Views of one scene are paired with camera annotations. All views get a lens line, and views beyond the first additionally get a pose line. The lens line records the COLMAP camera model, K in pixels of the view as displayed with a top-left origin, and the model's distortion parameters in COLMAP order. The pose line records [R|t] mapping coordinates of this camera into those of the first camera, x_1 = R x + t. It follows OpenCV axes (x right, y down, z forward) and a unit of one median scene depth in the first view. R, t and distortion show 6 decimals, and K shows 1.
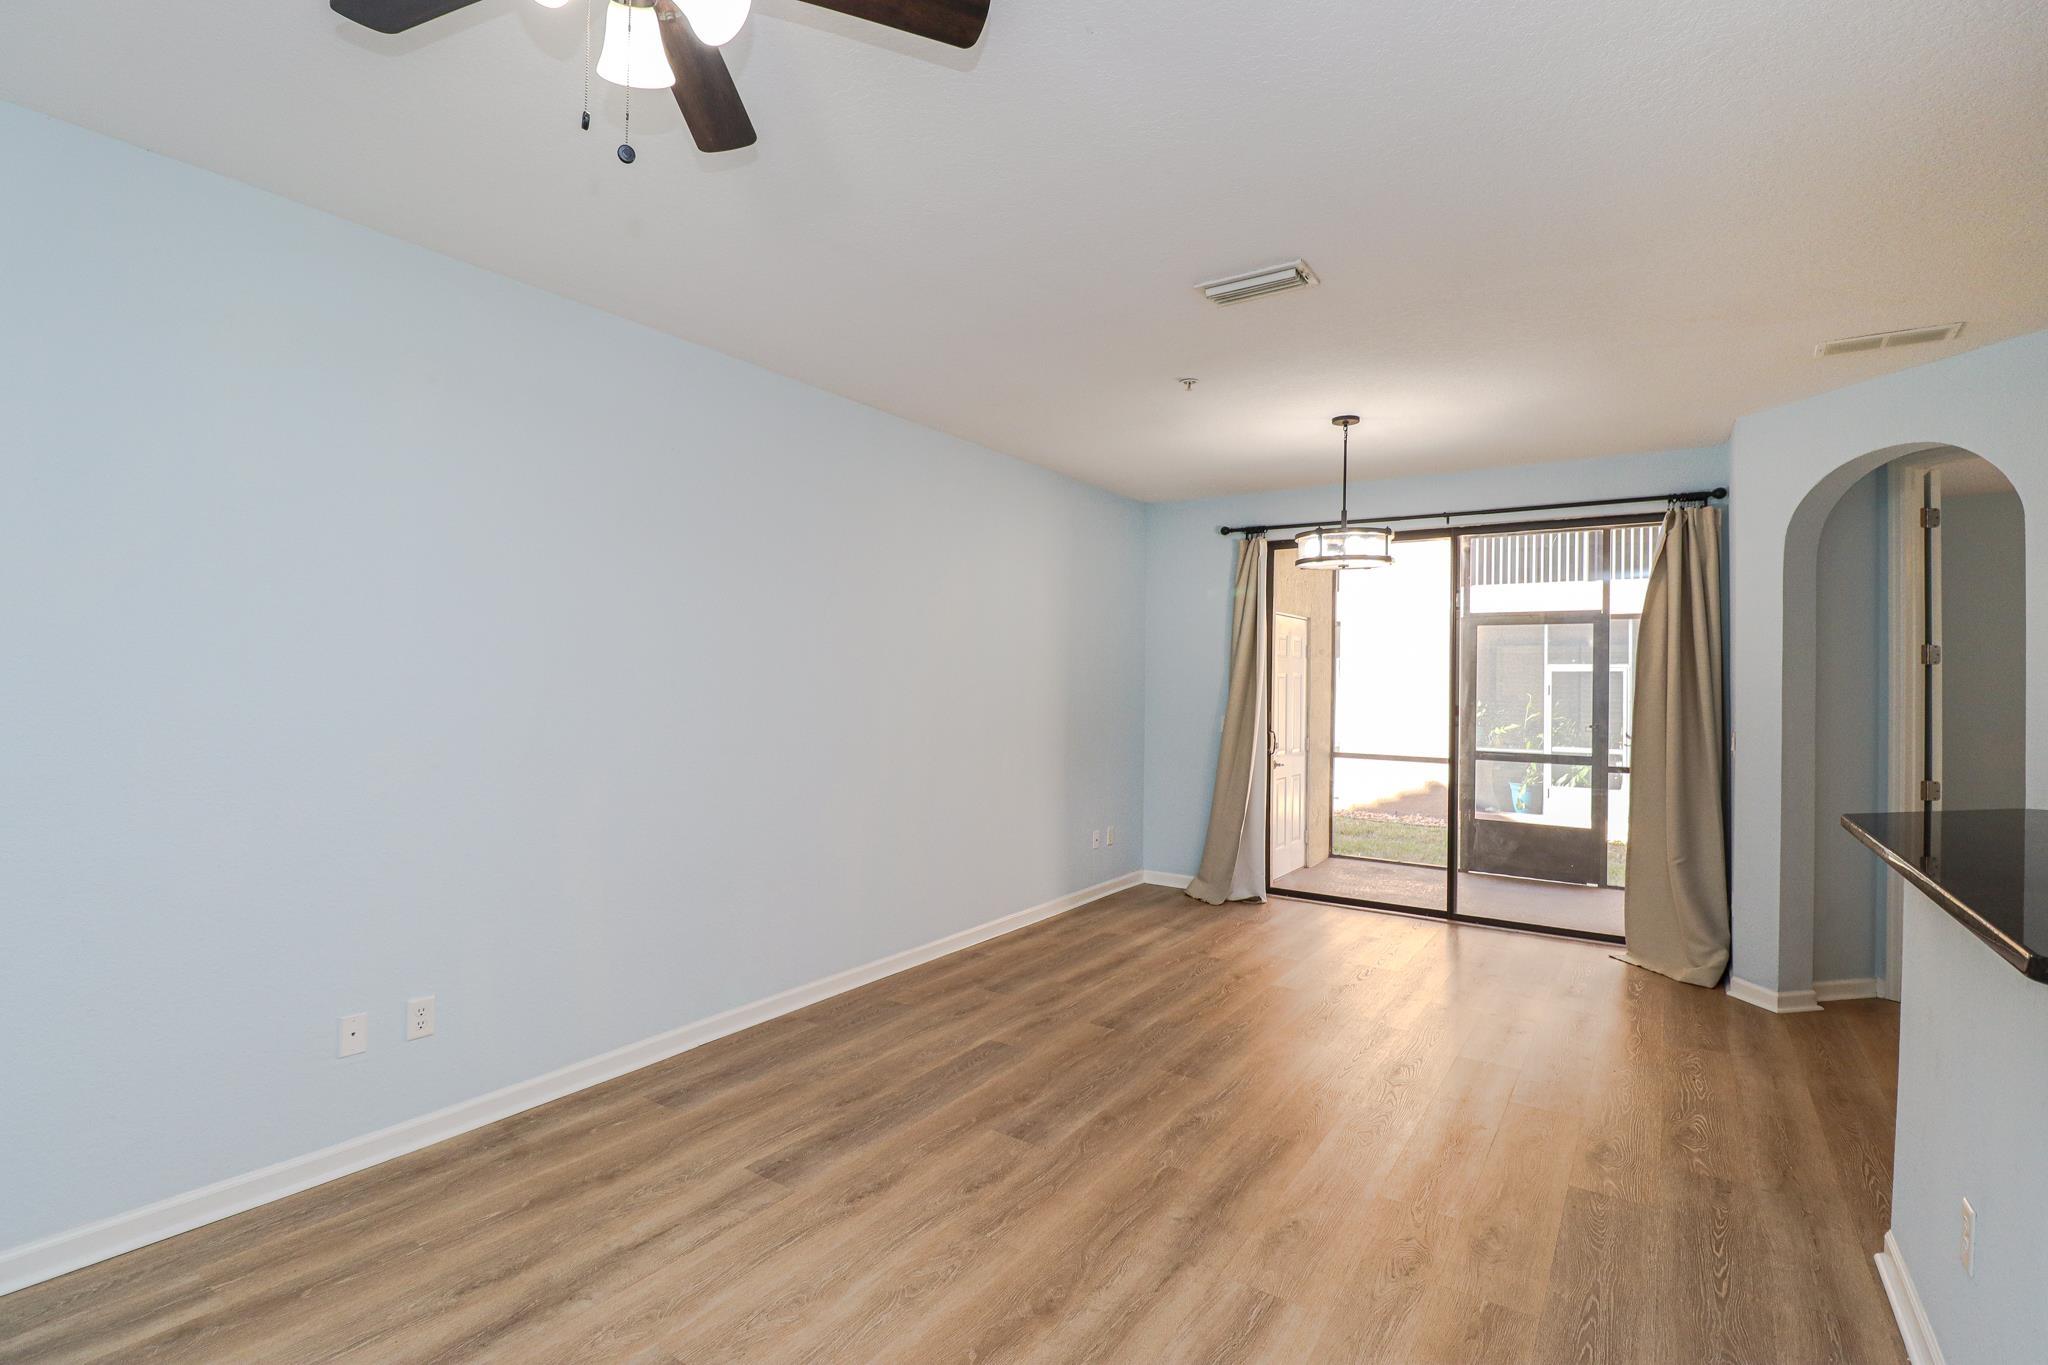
lens RADIAL K [[952.1, 0, 1024.7], [0, 952.1, 685.6], [0, 0, 1]] dist [-0.012660, -0.006005]
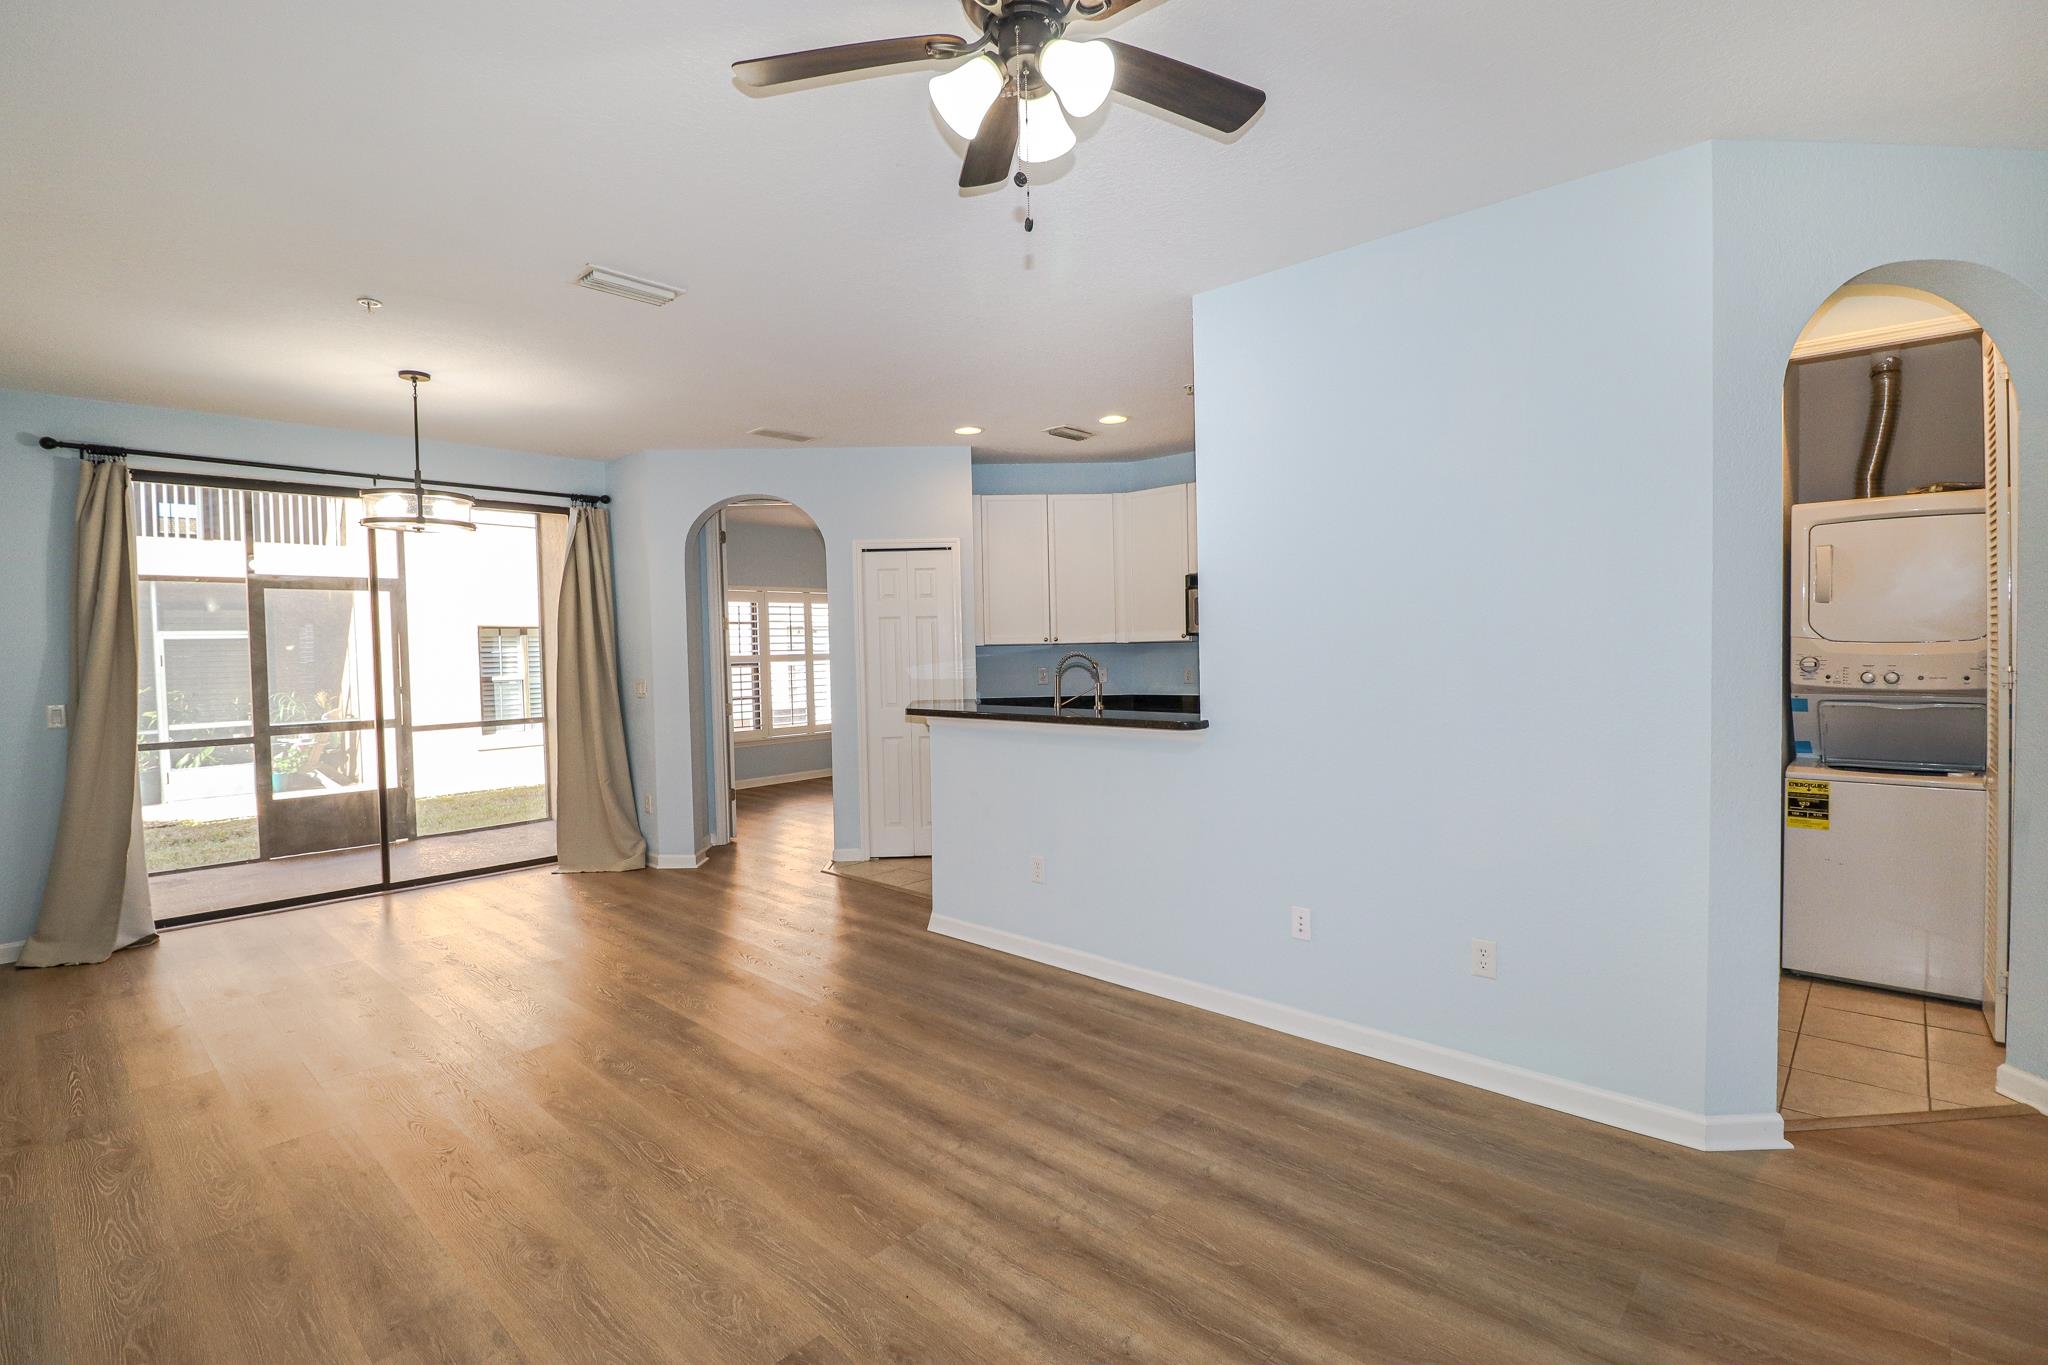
lens RADIAL K [[952.1, 0, 1030.0], [0, 952.1, 673.8], [0, 0, 1]] dist [-0.012660, -0.006005]
pose [[0.132178, -0.045051, 0.990202, -0.488710], [0.023024, 0.998837, 0.042370, -0.004156], [-0.990959, 0.017198, 0.133061, 0.239448]]
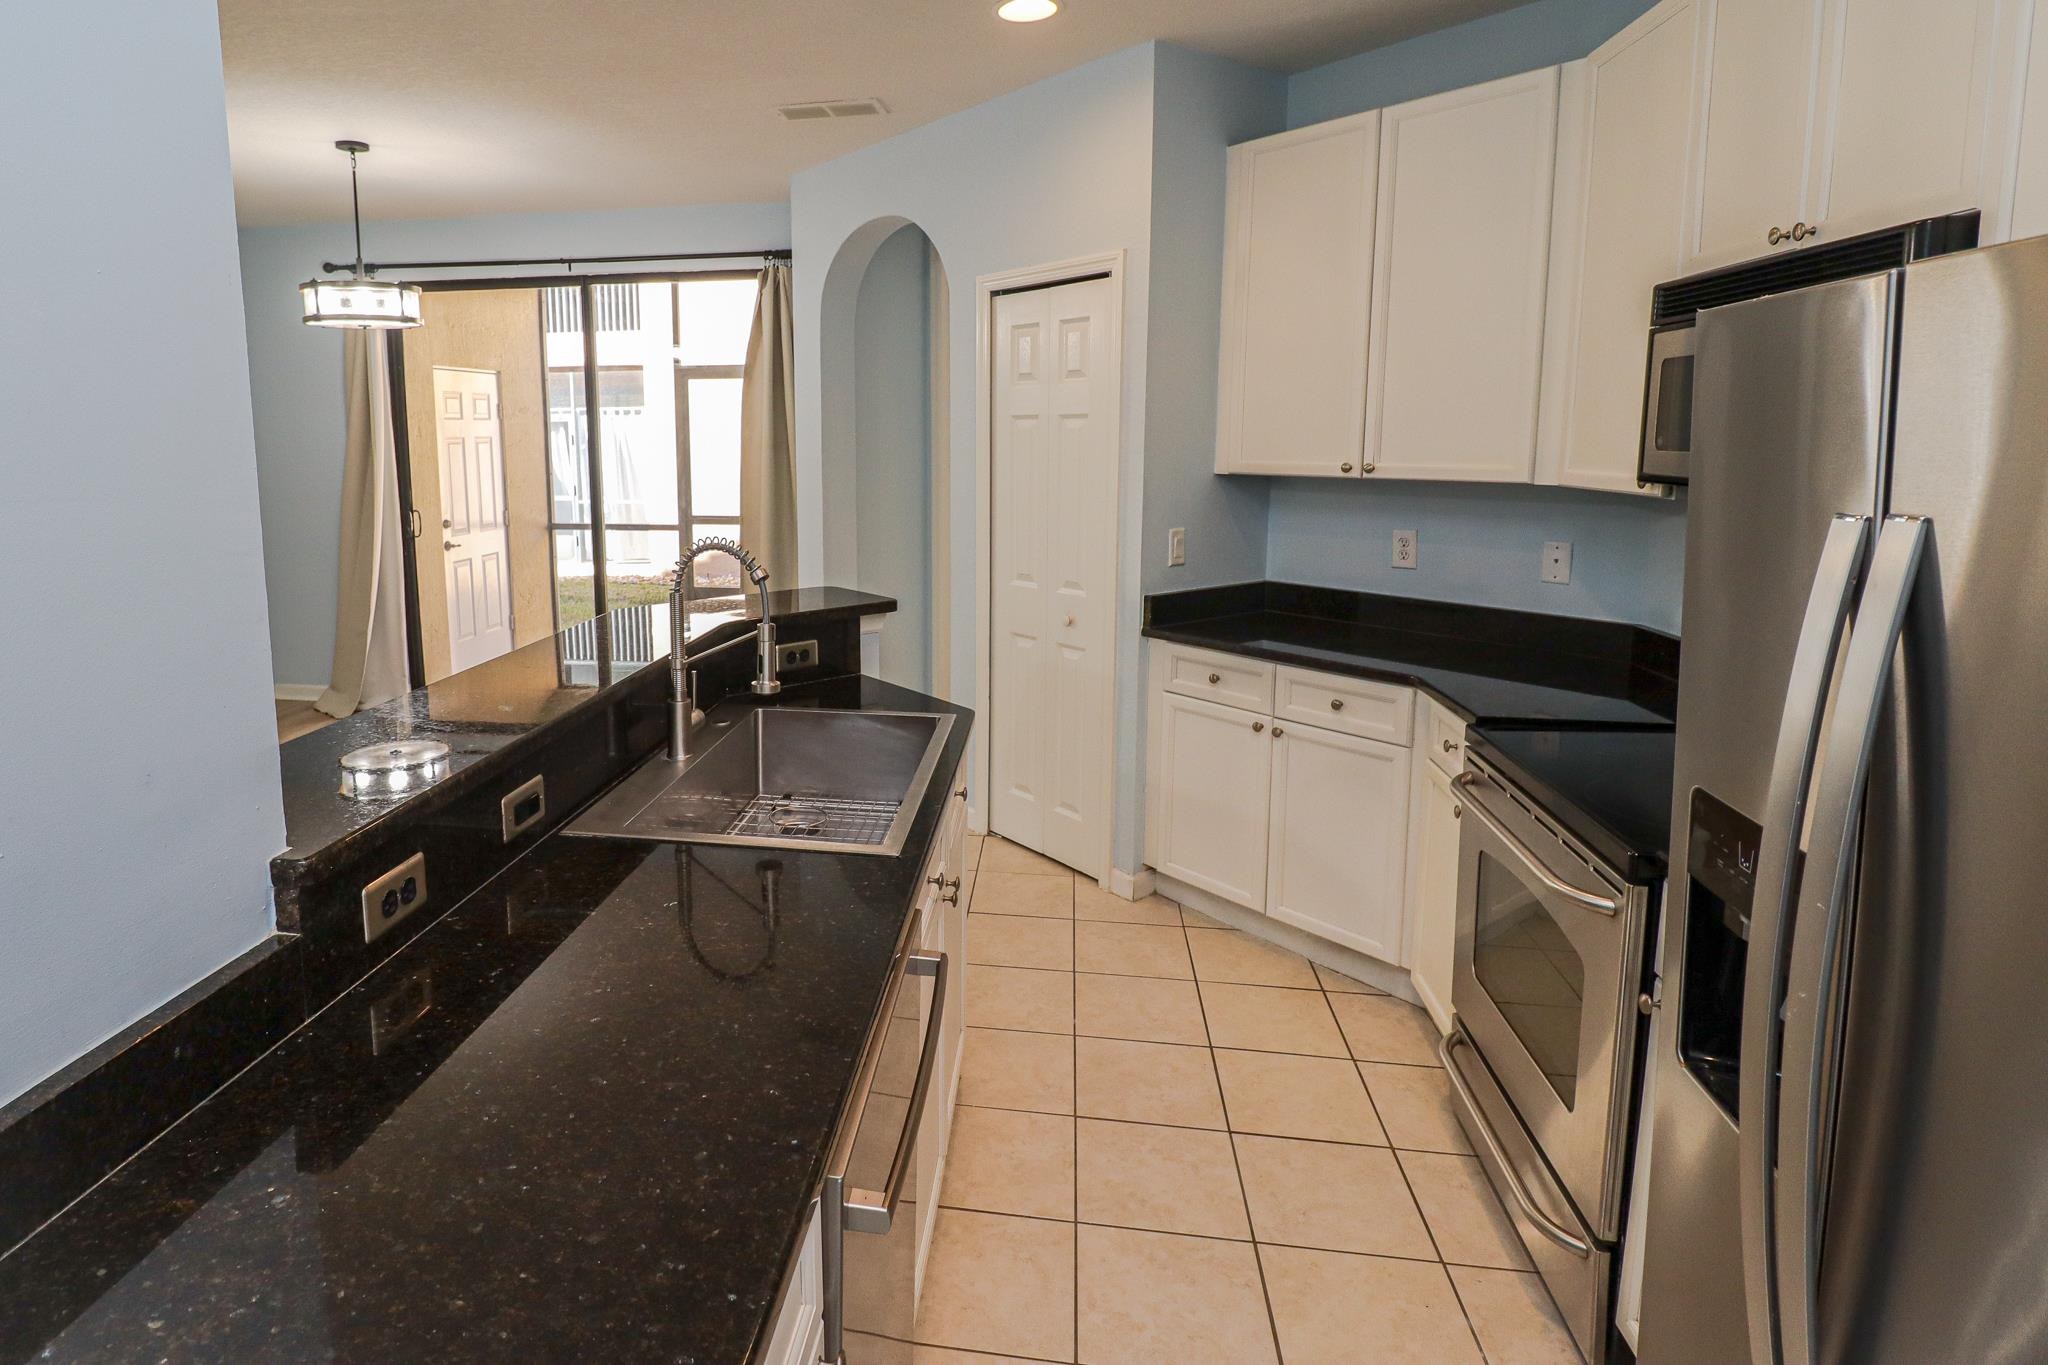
lens RADIAL K [[1095.3, 0, 895.1], [0, 1095.3, 578.7], [0, 0, 1]] dist [-0.002368, -0.000121]
pose [[0.915227, -0.076022, 0.395702, 0.339480], [0.020895, 0.989674, 0.141806, -0.028065], [-0.402397, -0.121516, 0.907365, -0.098342]]
